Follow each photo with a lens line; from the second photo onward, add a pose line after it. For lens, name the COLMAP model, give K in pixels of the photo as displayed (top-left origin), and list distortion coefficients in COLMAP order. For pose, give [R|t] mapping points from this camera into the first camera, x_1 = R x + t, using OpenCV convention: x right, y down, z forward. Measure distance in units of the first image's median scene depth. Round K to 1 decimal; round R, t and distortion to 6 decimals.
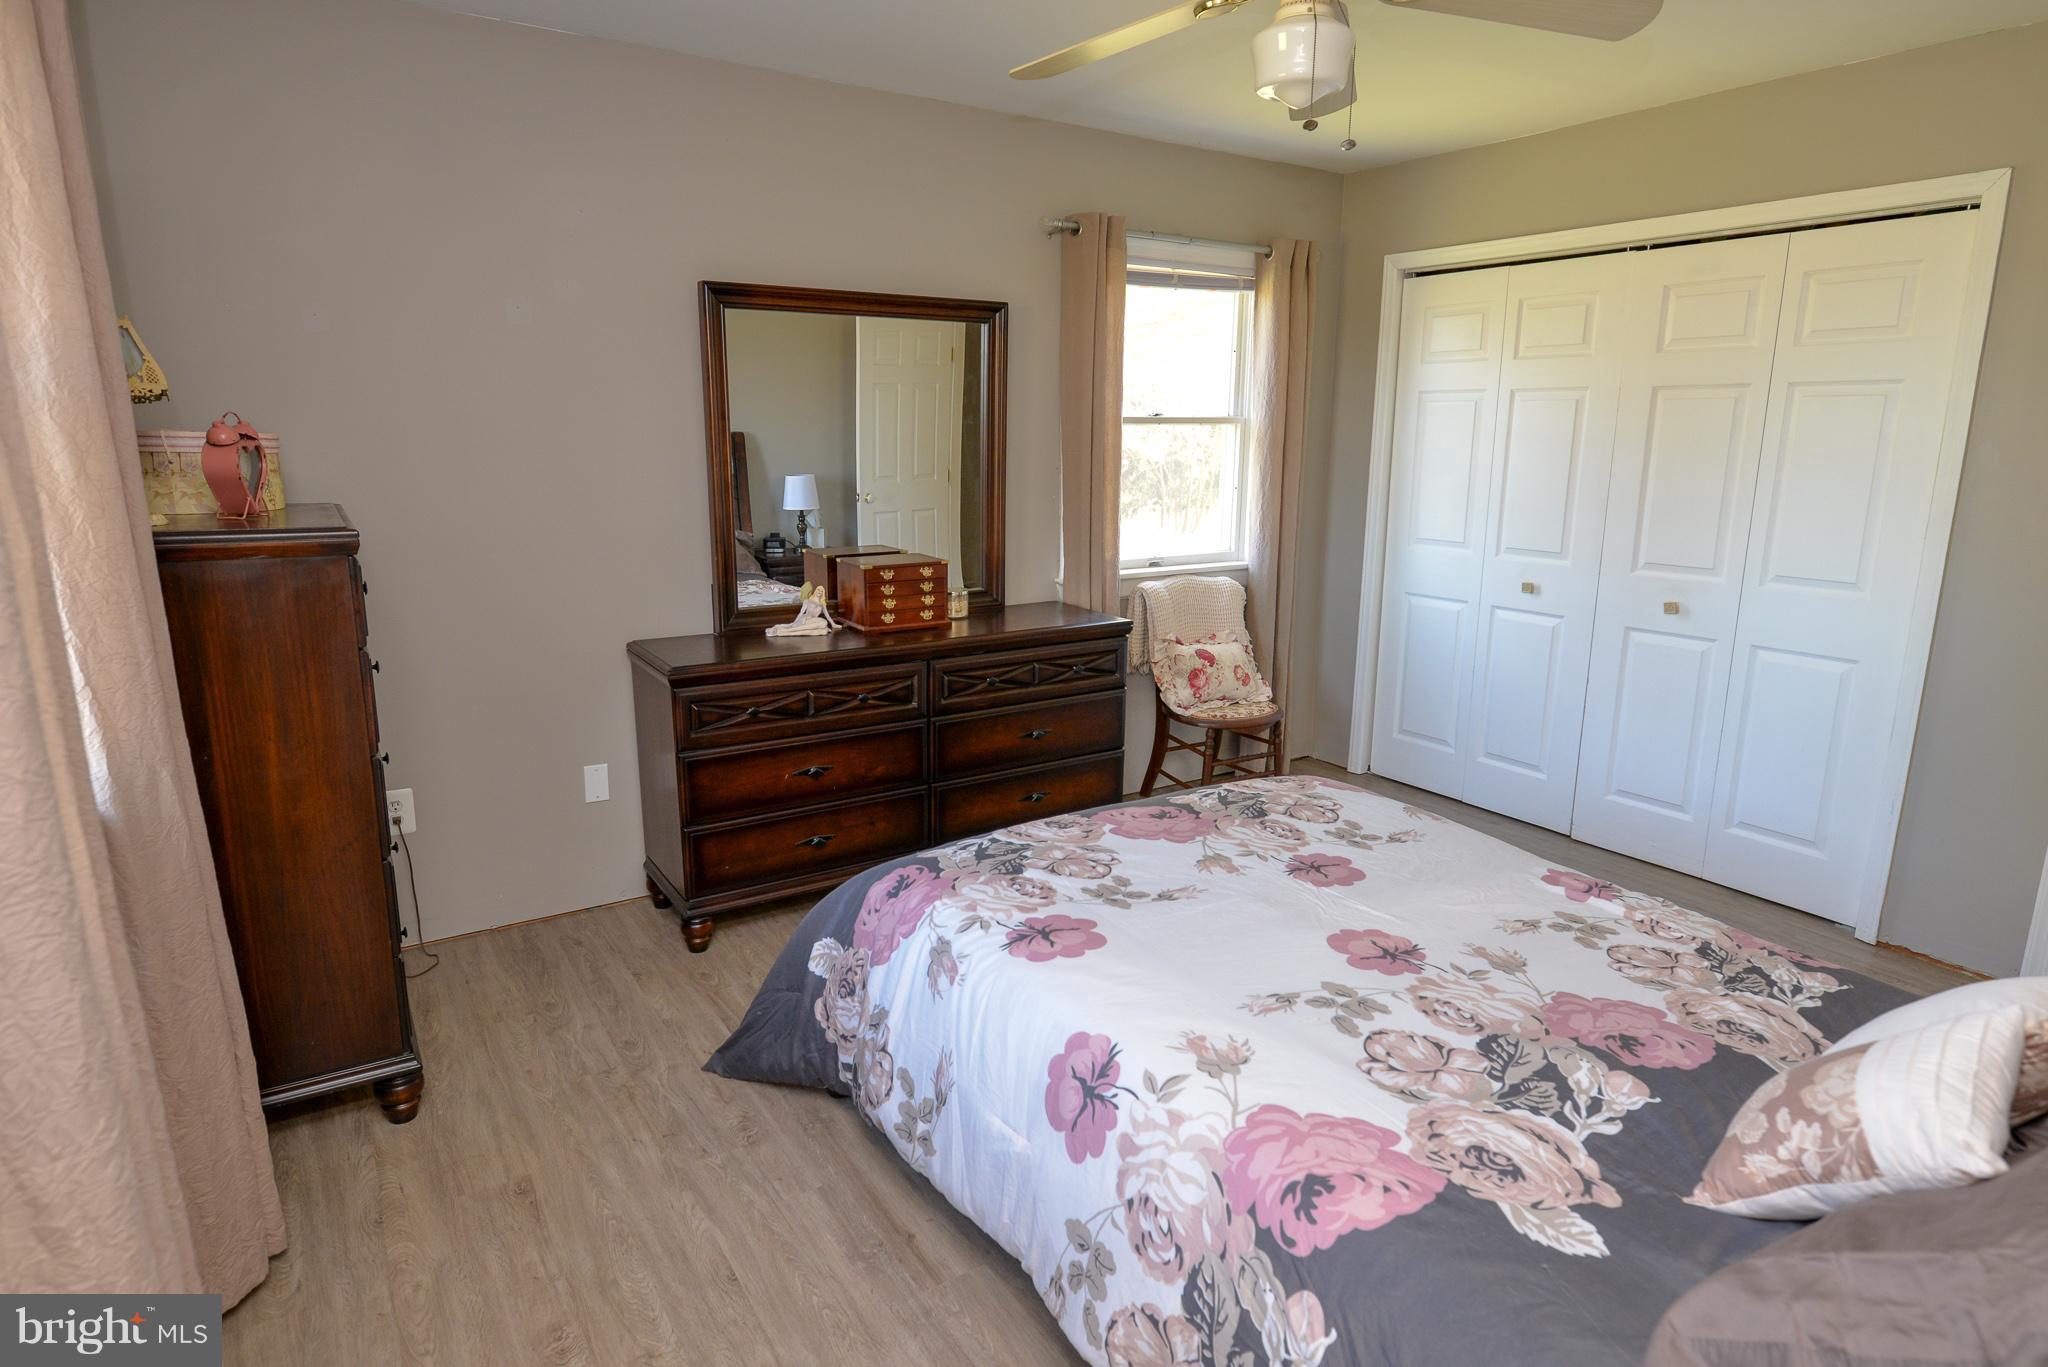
lens RADIAL K [[1133.3, 0, 1024.0], [0, 1133.3, 683.5], [0, 0, 1]] dist [-0.001906, -0.000287]
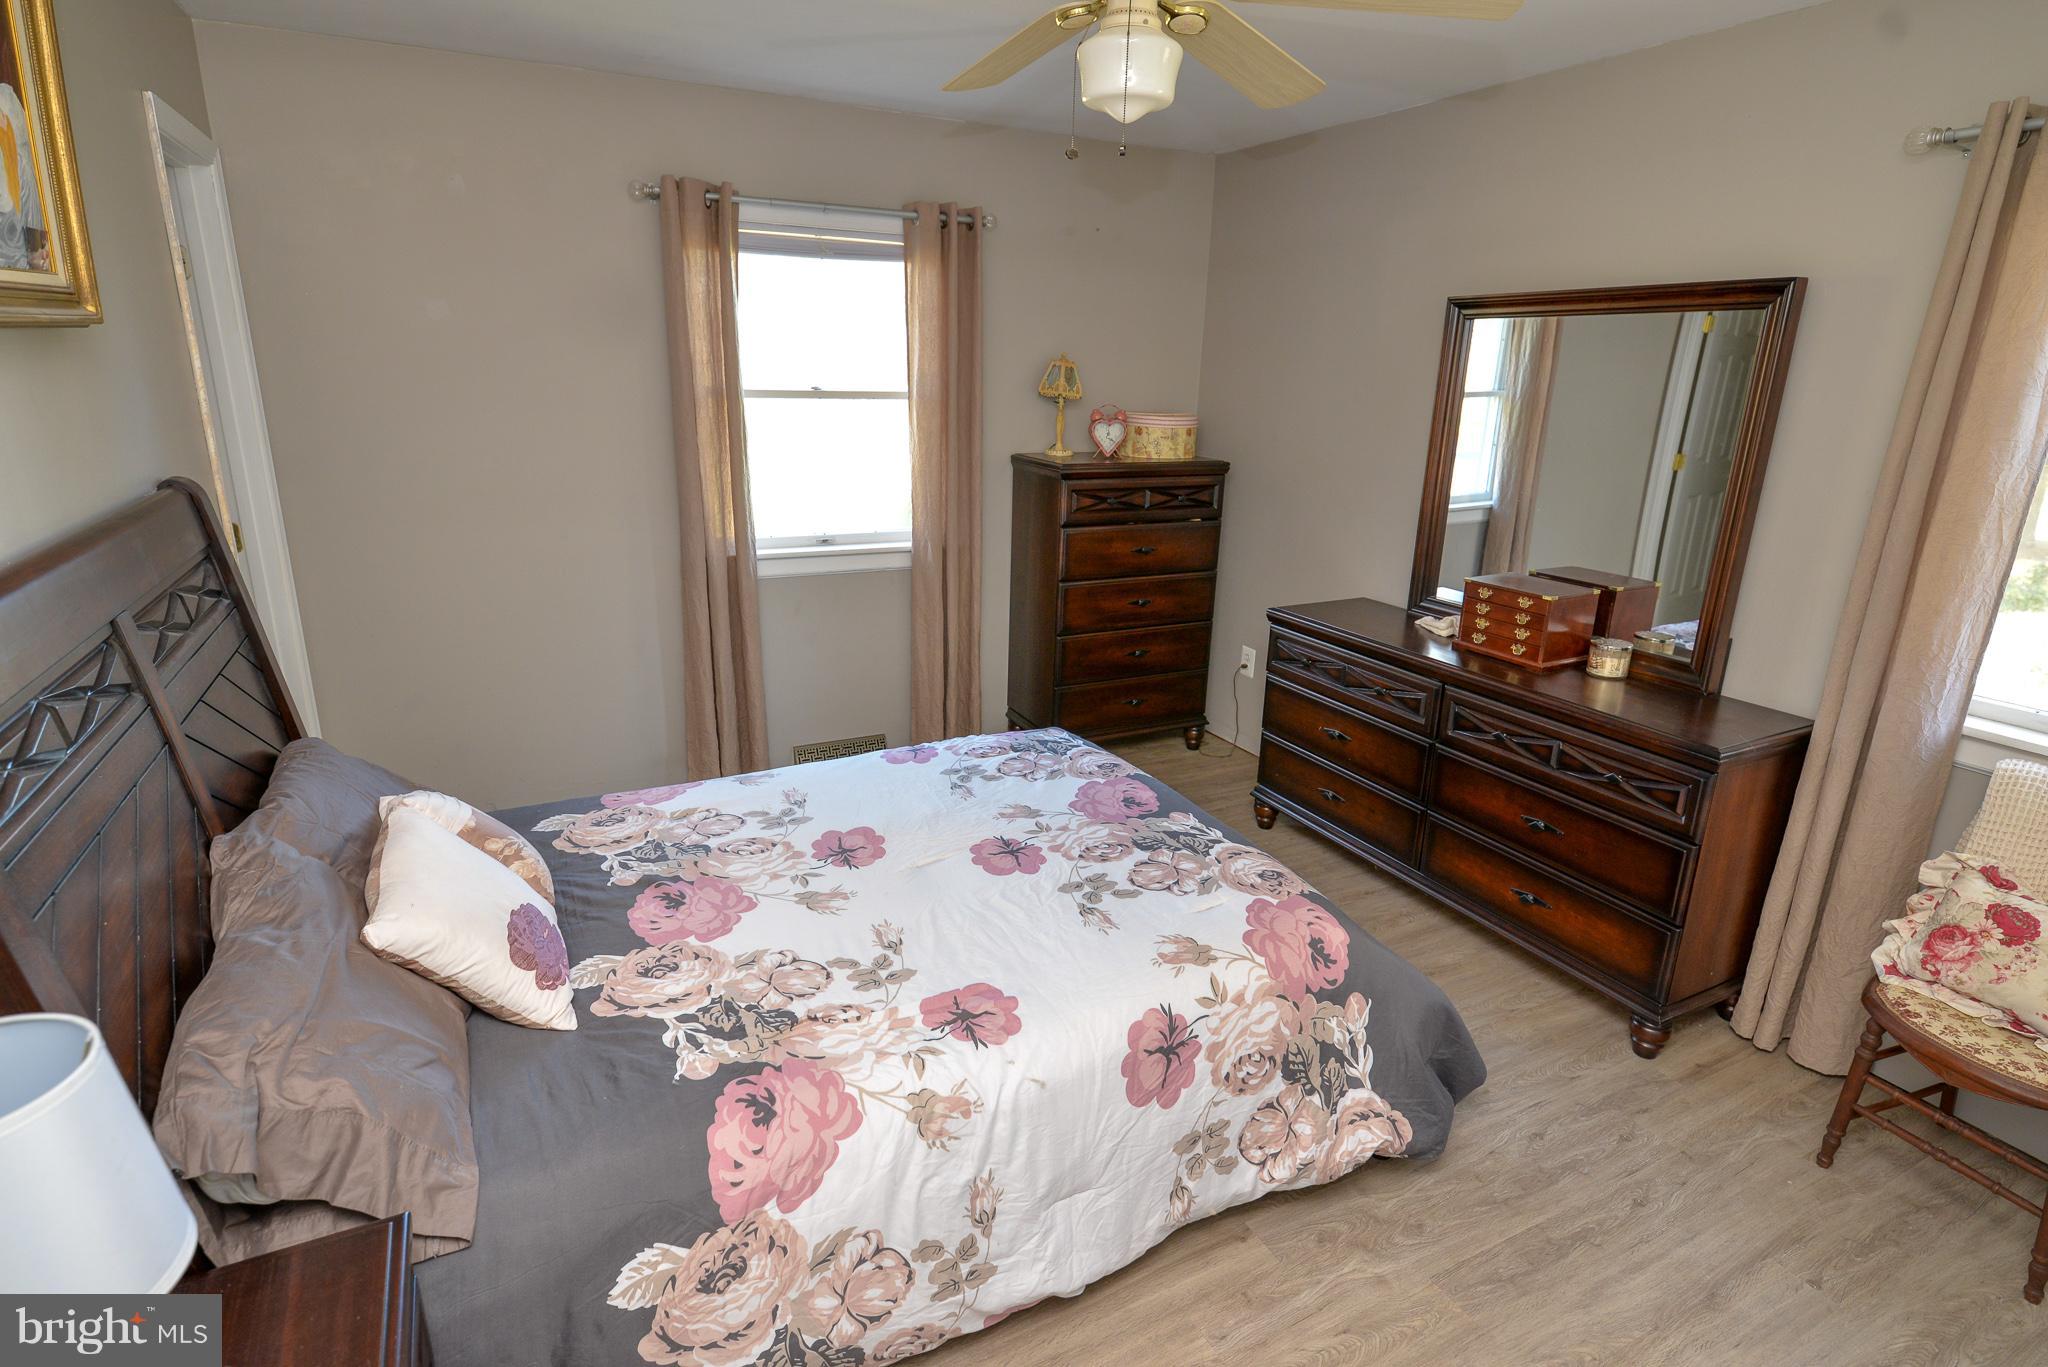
lens RADIAL K [[1053.3, 0, 1024.0], [0, 1053.3, 683.5], [0, 0, 1]] dist [-0.003151, -0.000742]
pose [[-0.112378, 0.281084, -0.953081, 1.019996], [-0.243869, 0.922020, 0.300678, -0.255209], [0.963275, 0.266216, -0.035068, 0.873108]]
